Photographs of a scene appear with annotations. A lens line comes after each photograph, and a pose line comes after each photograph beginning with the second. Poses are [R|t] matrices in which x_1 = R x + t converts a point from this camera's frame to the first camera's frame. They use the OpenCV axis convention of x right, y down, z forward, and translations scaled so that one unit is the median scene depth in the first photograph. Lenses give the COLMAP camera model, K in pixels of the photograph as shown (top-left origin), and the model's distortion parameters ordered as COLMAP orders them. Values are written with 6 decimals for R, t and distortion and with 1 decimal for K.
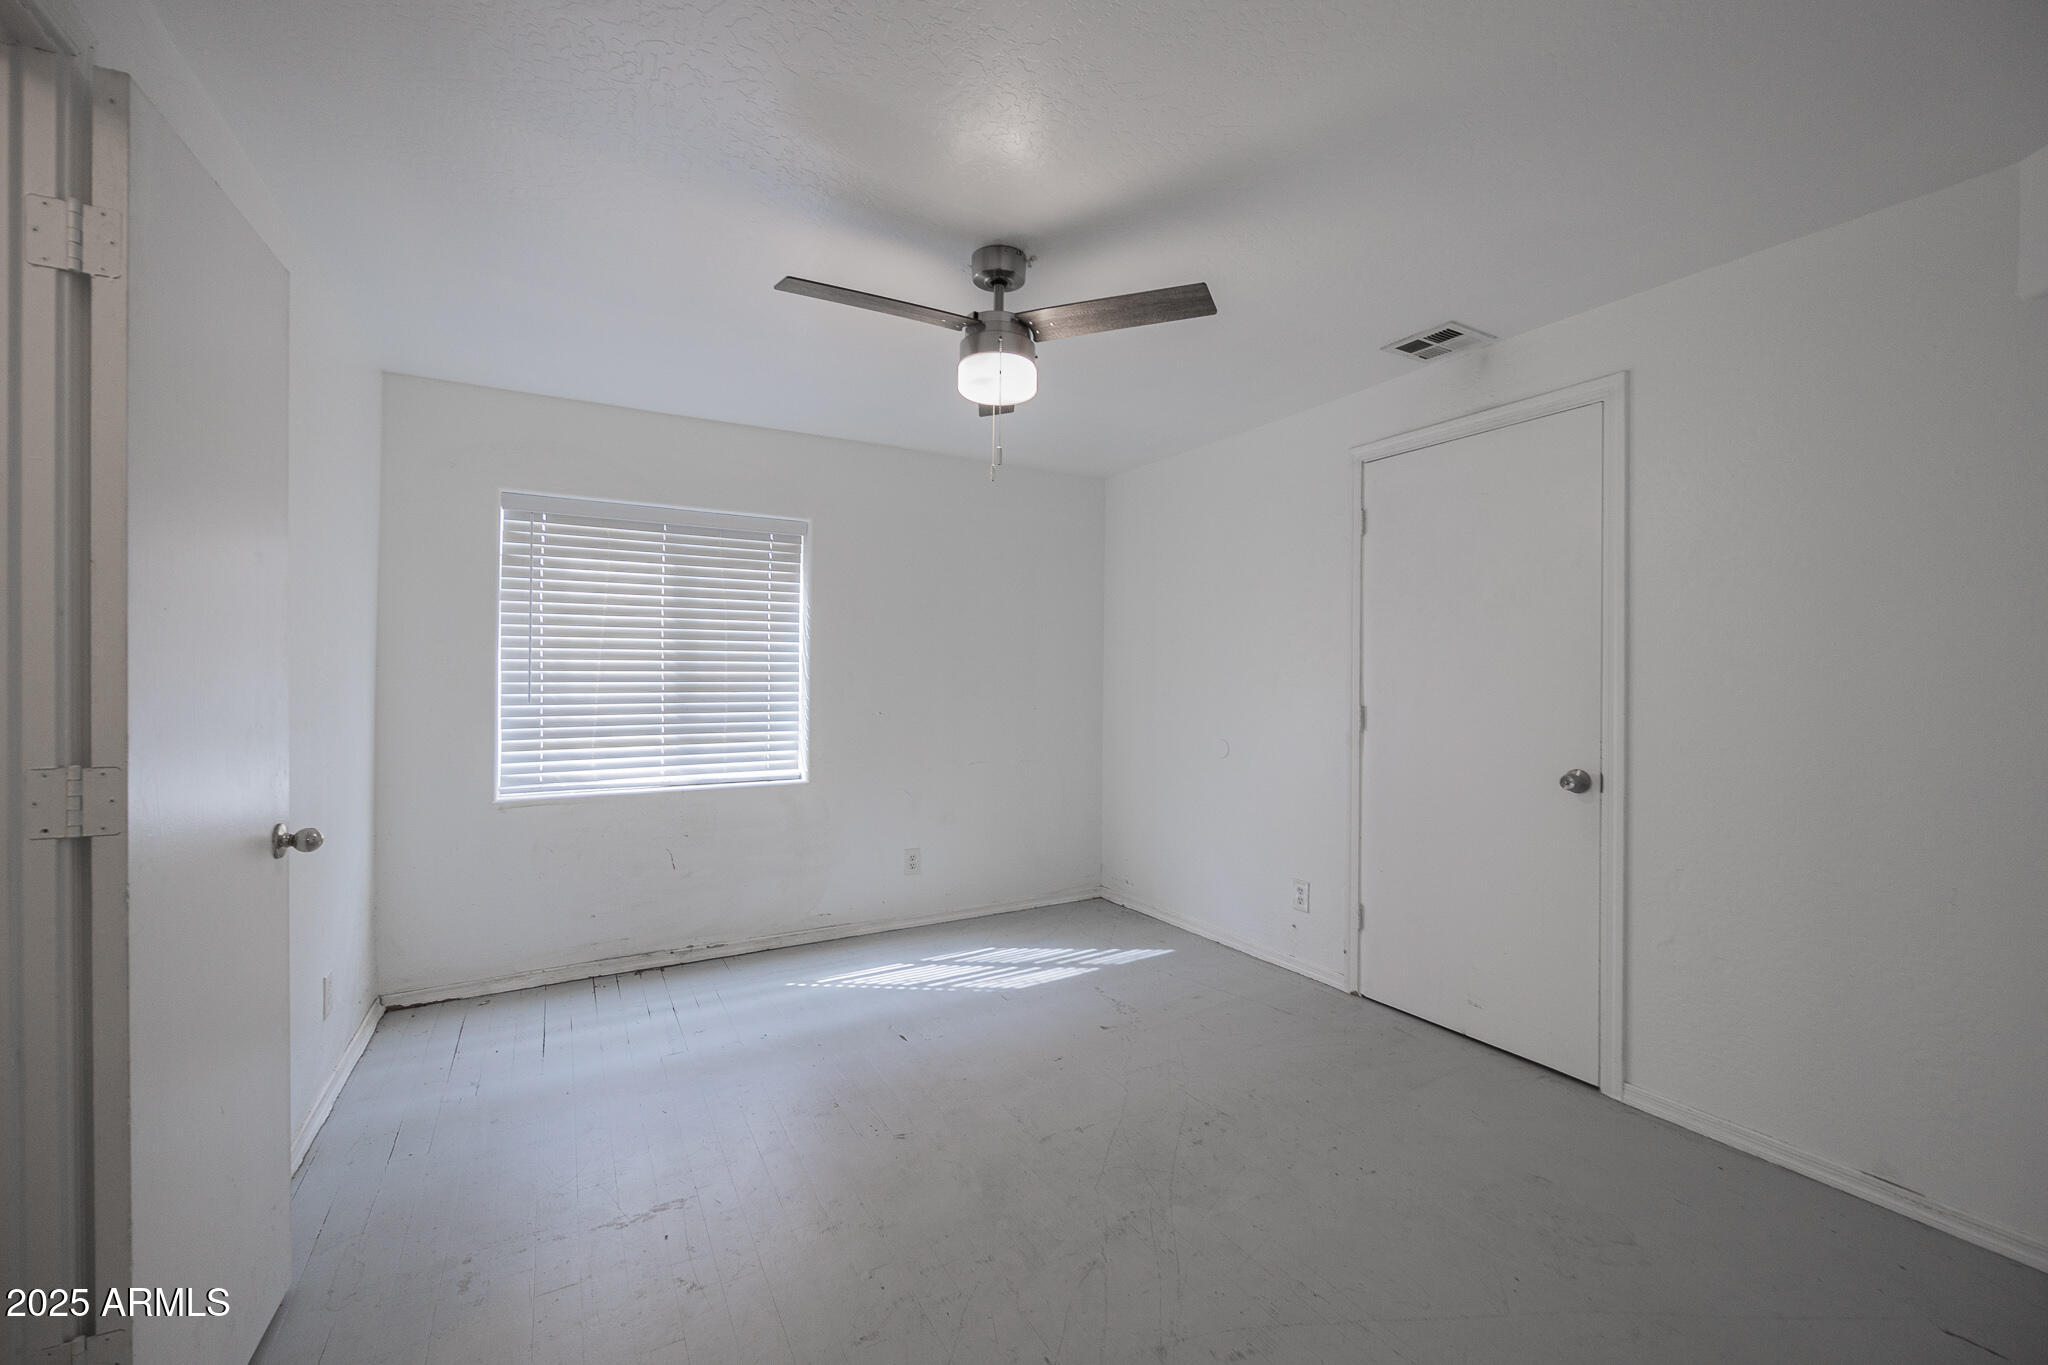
lens RADIAL K [[819.8, 0, 1034.3], [0, 819.8, 689.3], [0, 0, 1]] dist [-0.004098, 0.000305]
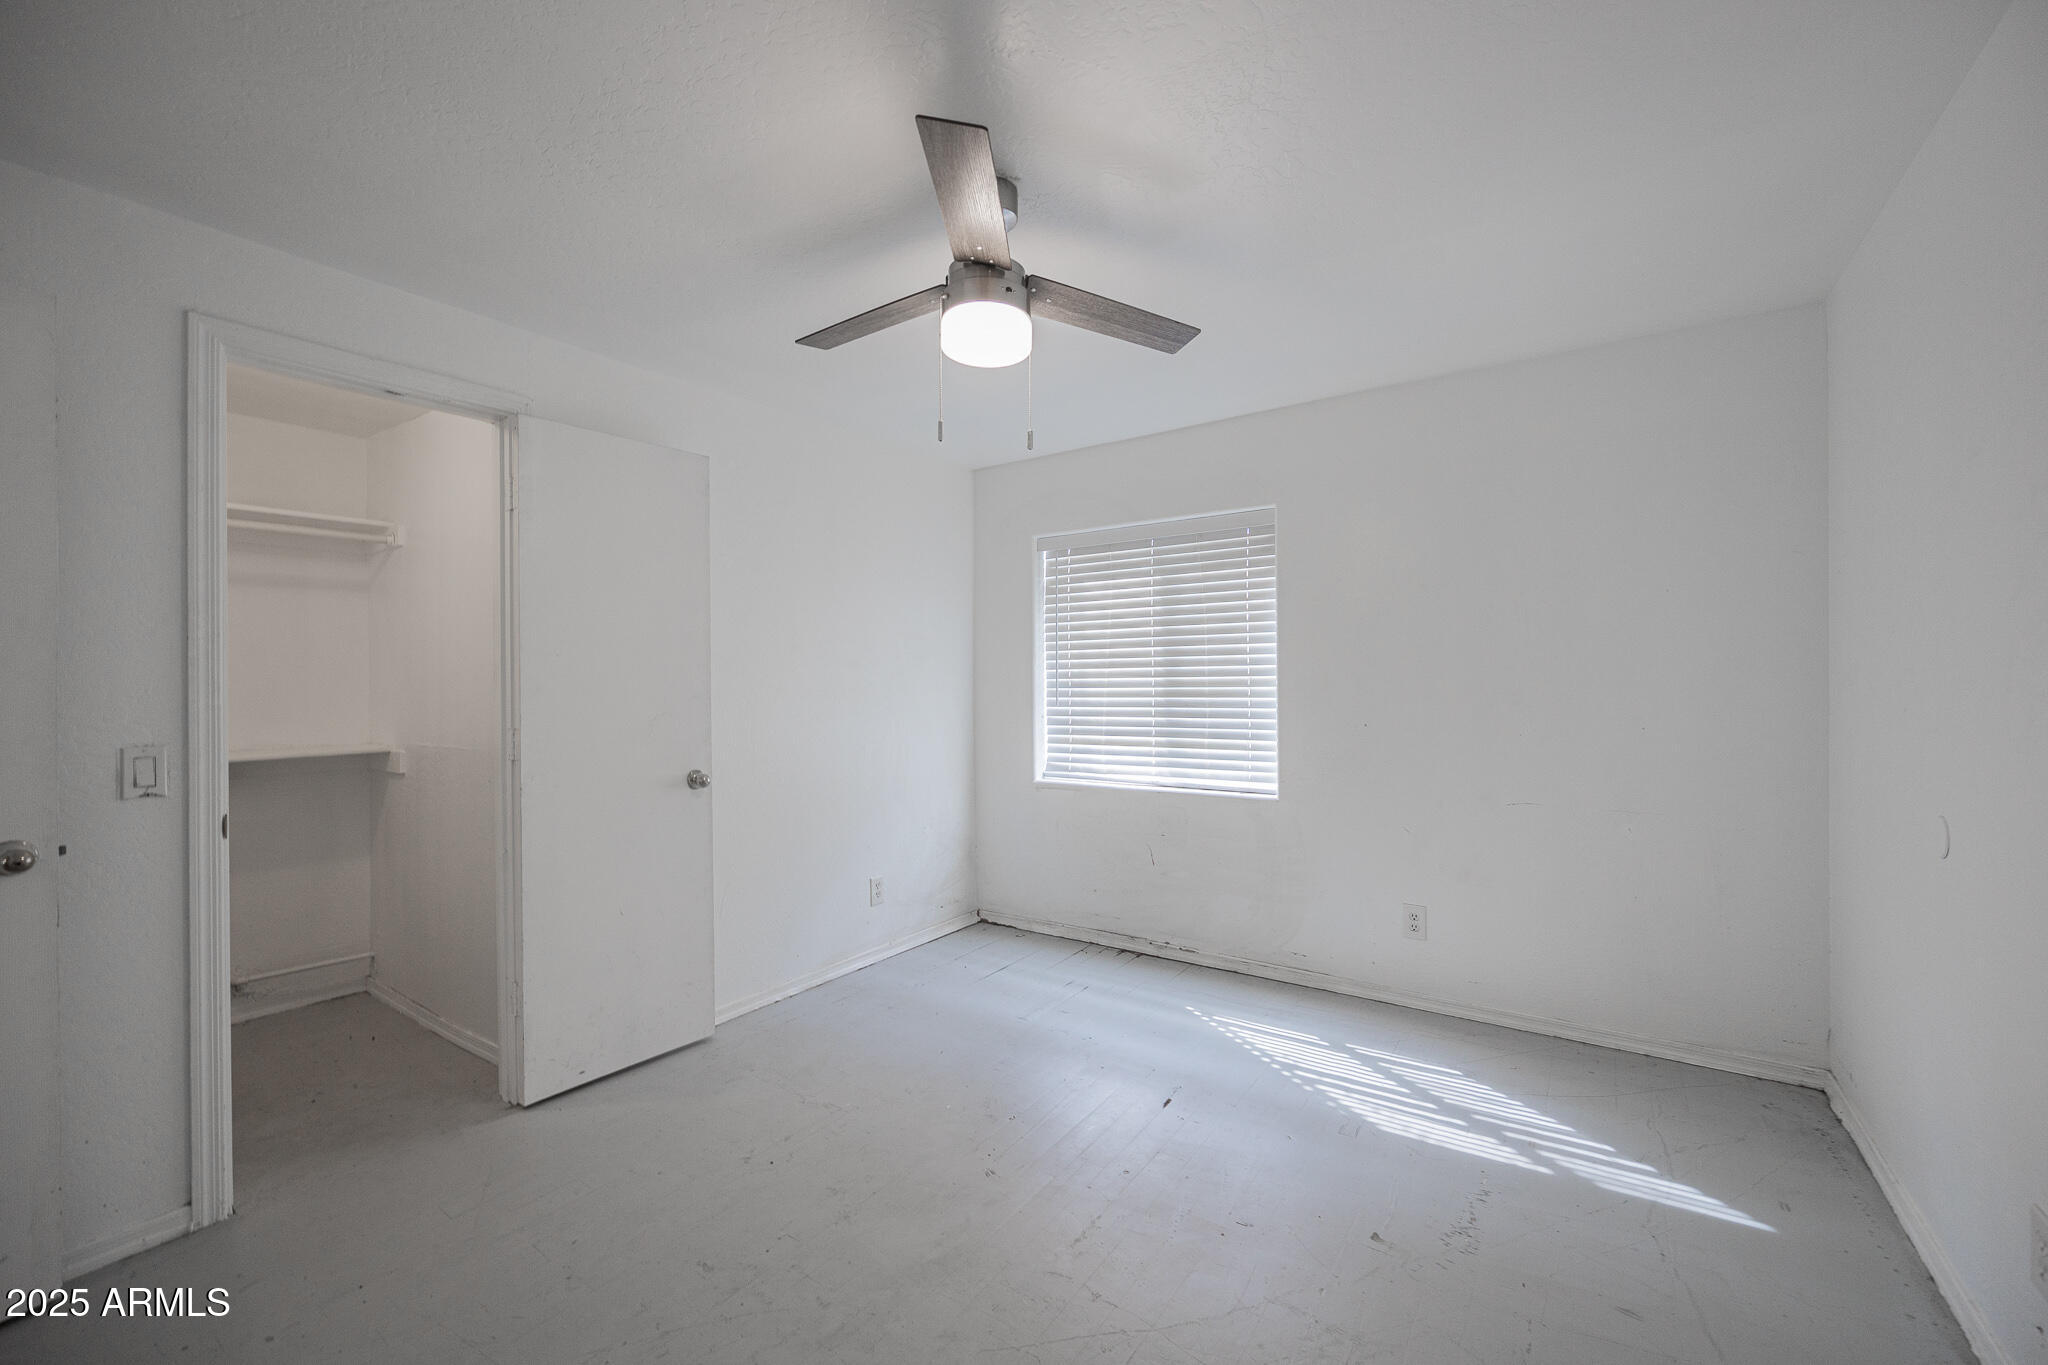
lens RADIAL K [[819.8, 0, 1034.9], [0, 819.8, 691.0], [0, 0, 1]] dist [-0.004098, 0.000305]
pose [[0.423074, 0.001160, -0.906094, 0.446335], [-0.002845, 0.999996, -0.000048, -0.004052], [0.906091, 0.002598, 0.423075, 0.408741]]
